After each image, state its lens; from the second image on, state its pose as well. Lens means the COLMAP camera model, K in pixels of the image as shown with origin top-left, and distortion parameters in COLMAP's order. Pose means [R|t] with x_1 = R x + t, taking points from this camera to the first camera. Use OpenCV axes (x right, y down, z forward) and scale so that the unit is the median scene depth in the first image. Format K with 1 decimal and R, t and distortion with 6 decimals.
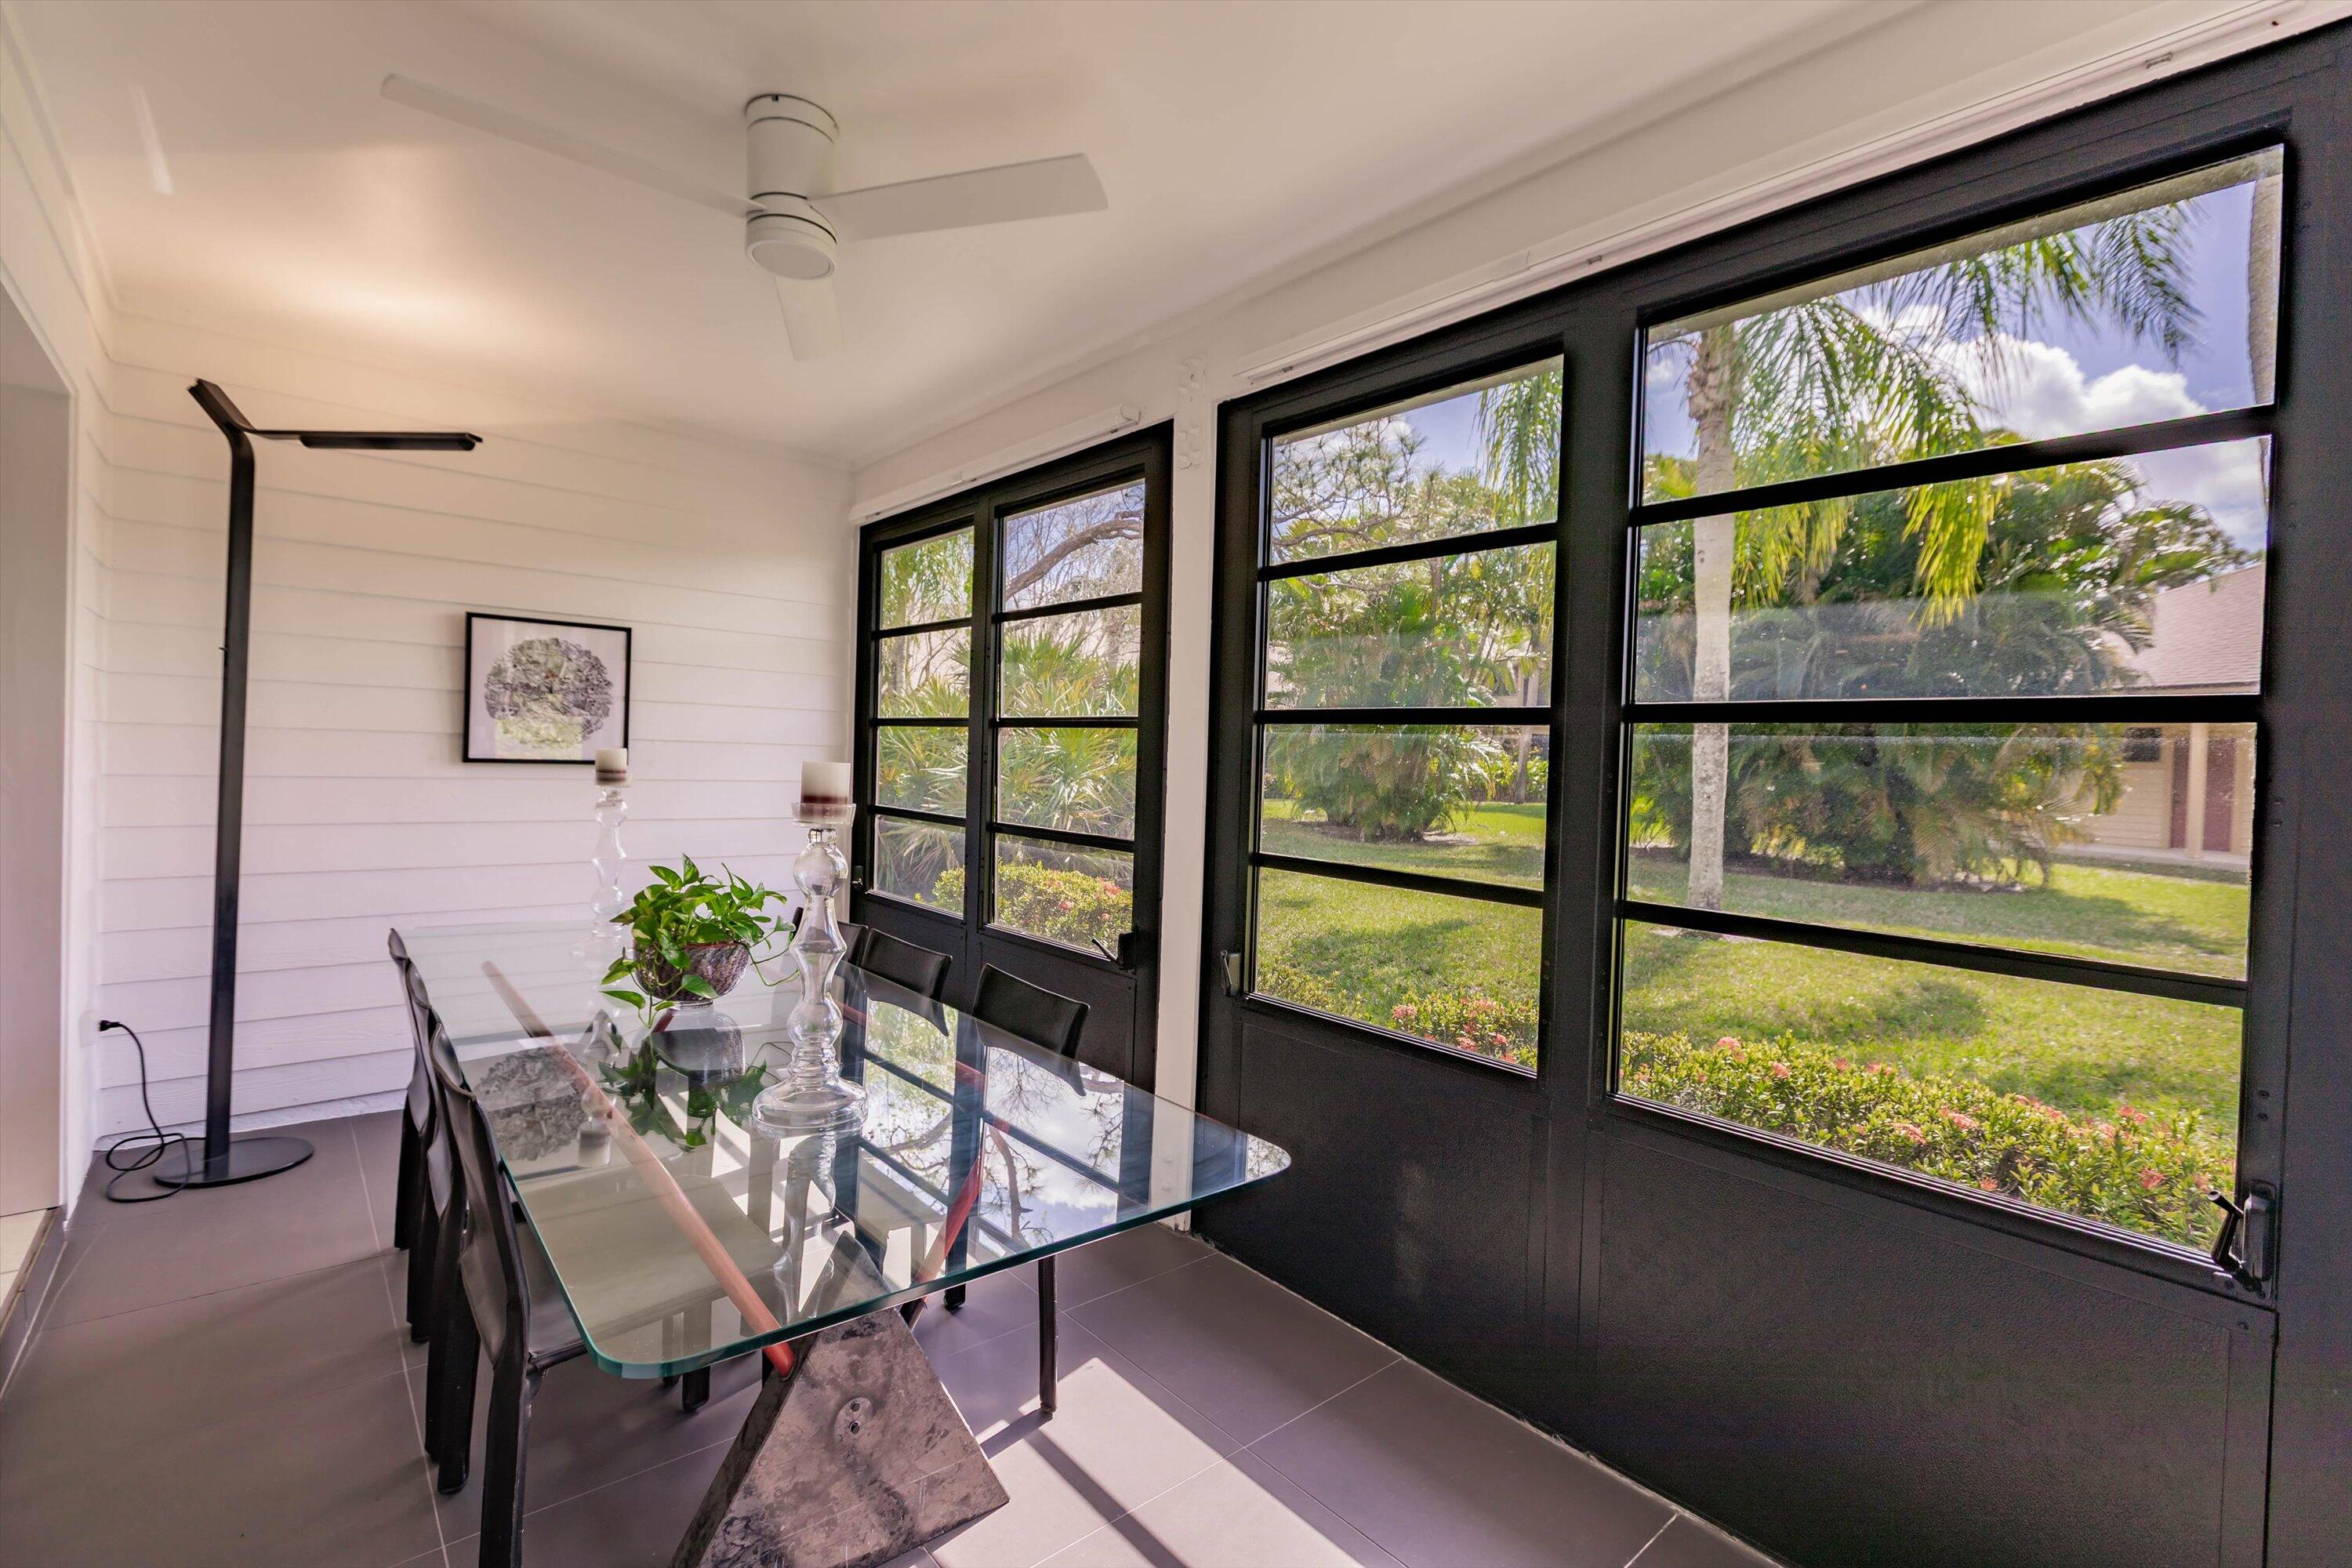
lens RADIAL K [[1038.3, 0, 1170.7], [0, 1038.3, 776.7], [0, 0, 1]] dist [0.000263, 0.000132]
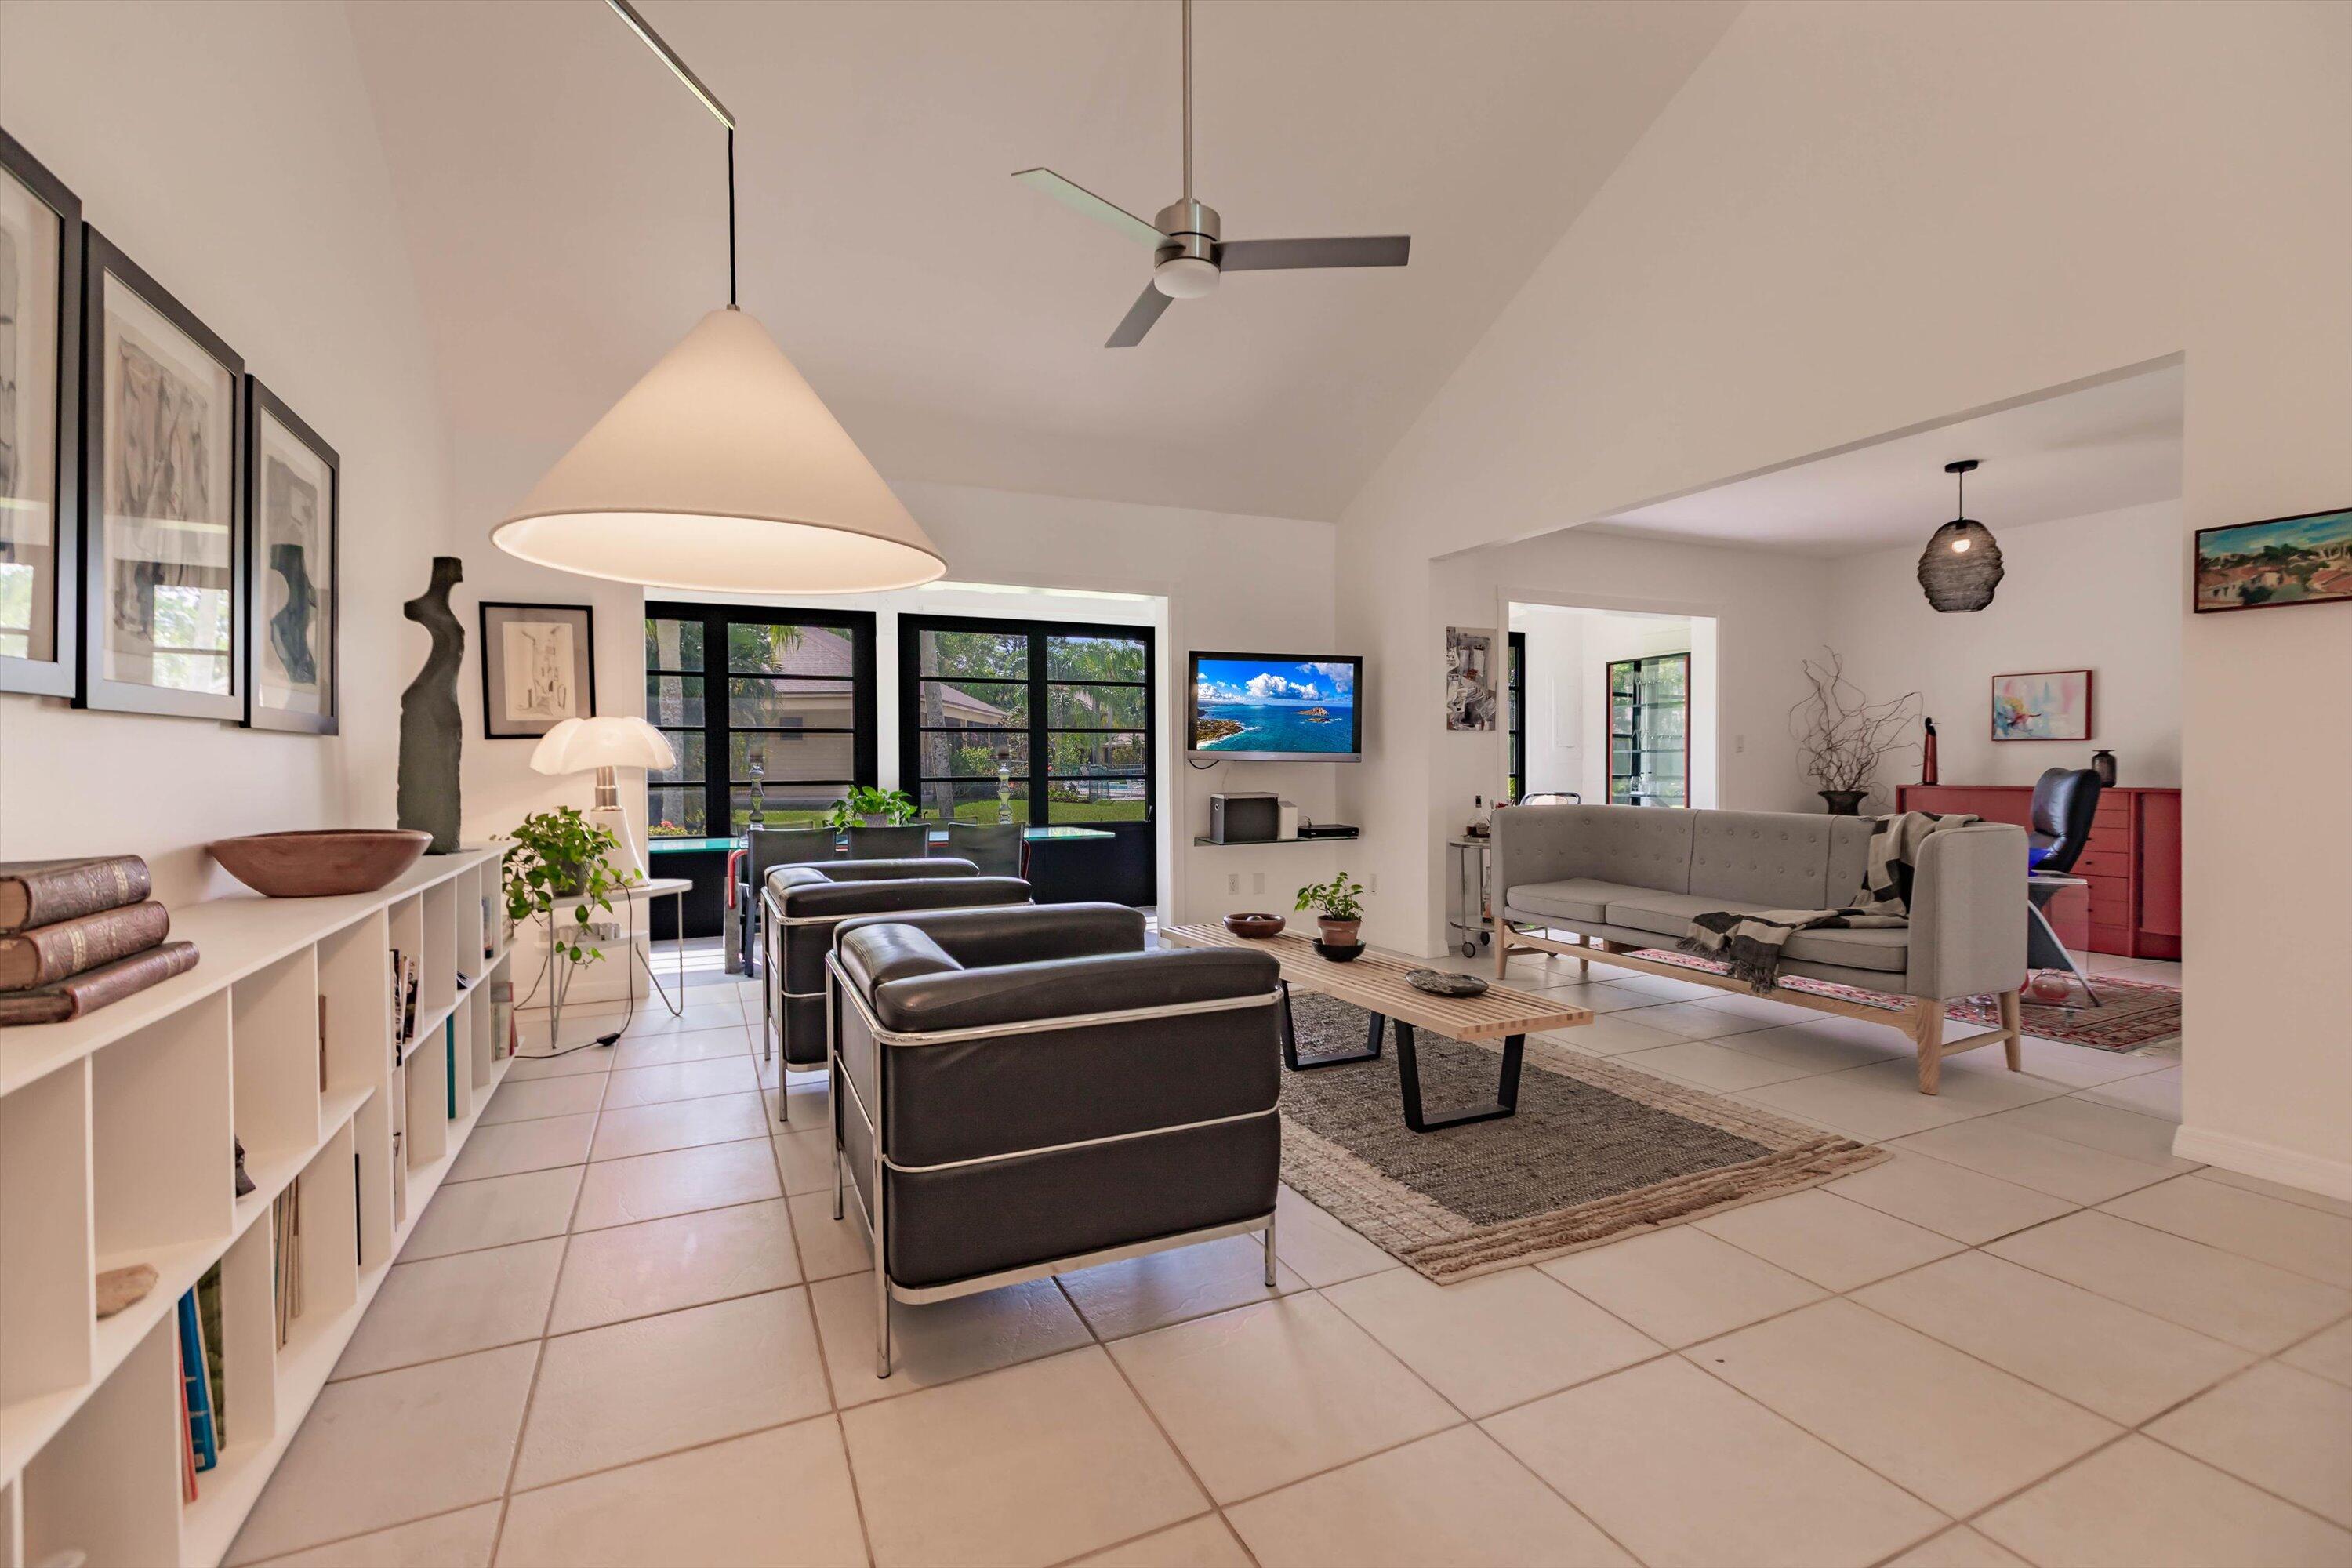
lens RADIAL K [[1041.7, 0, 1150.7], [0, 1041.7, 776.9], [0, 0, 1]] dist [0.002462, -0.000591]
pose [[0.274896, -0.049939, 0.960176, -2.296798], [0.030110, 0.998608, 0.043318, -0.031115], [-0.961002, 0.017003, 0.276017, -0.357665]]
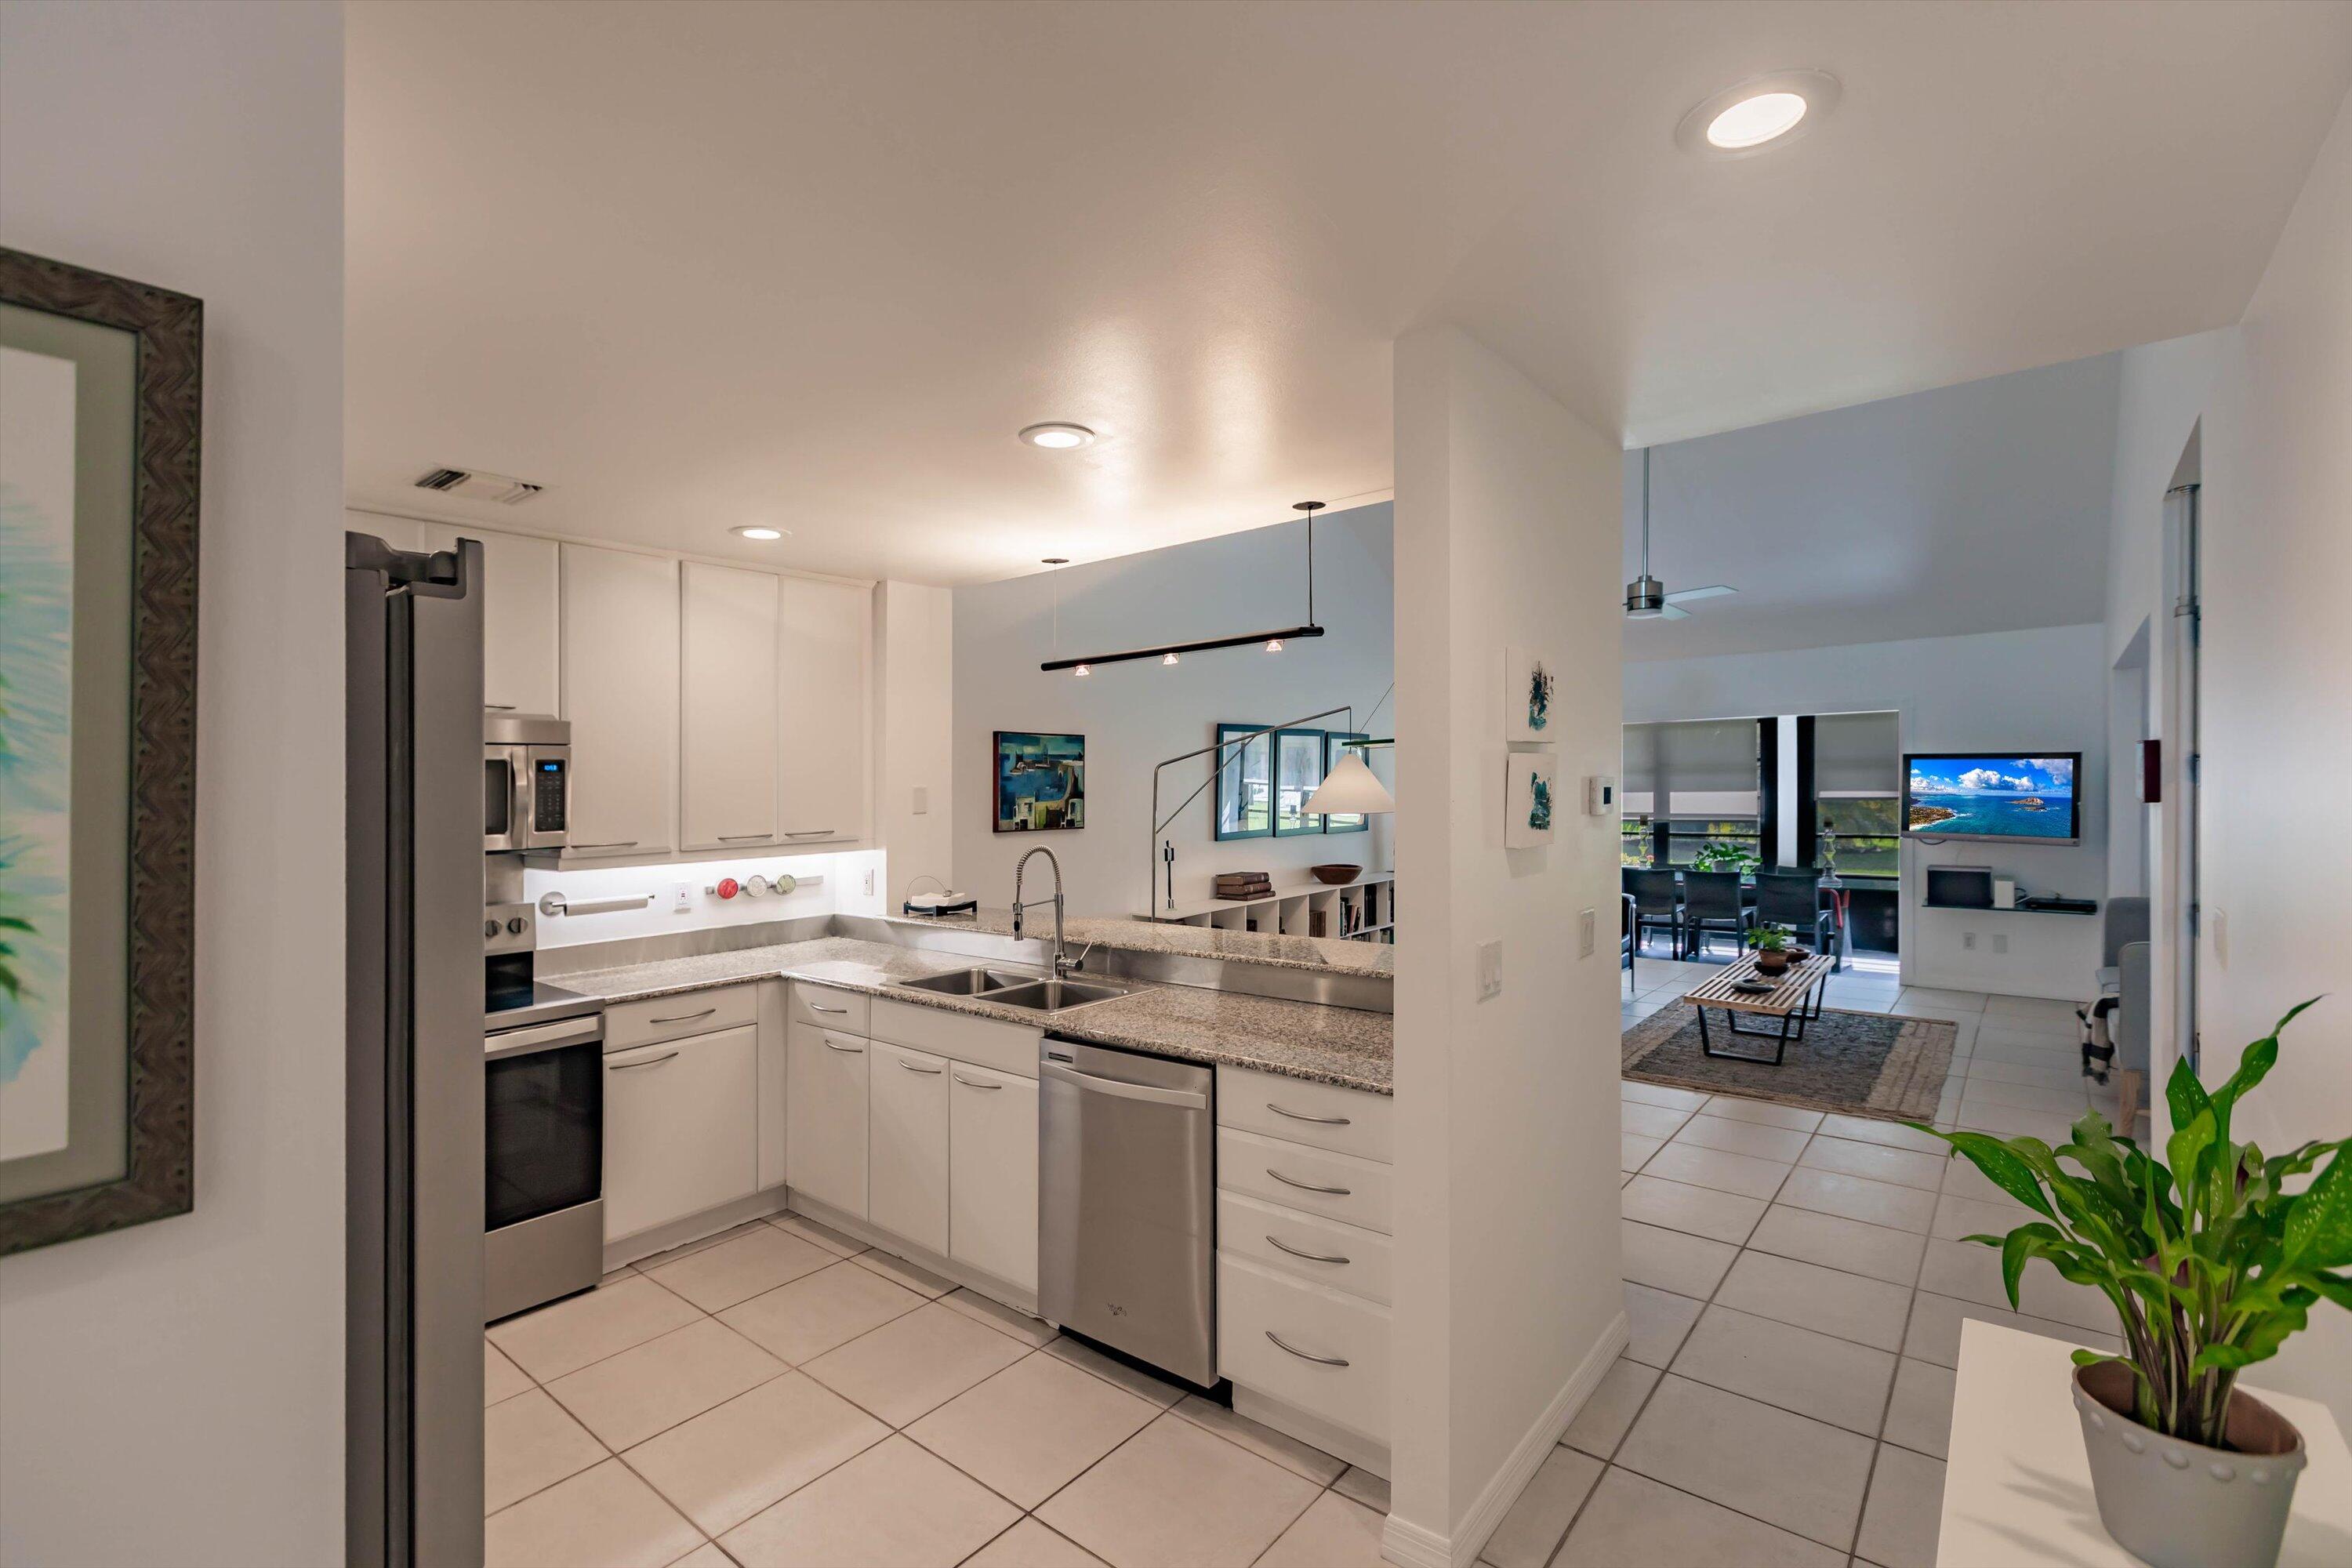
lens RADIAL K [[1075.4, 0, 1183.1], [0, 1075.4, 808.6], [0, 0, 1]] dist [0.011929, 0.000395]
pose [[0.979165, -0.053279, 0.195953, -2.572669], [0.051229, 0.998566, 0.015522, -0.171610], [-0.196499, -0.005160, 0.980490, -2.031266]]
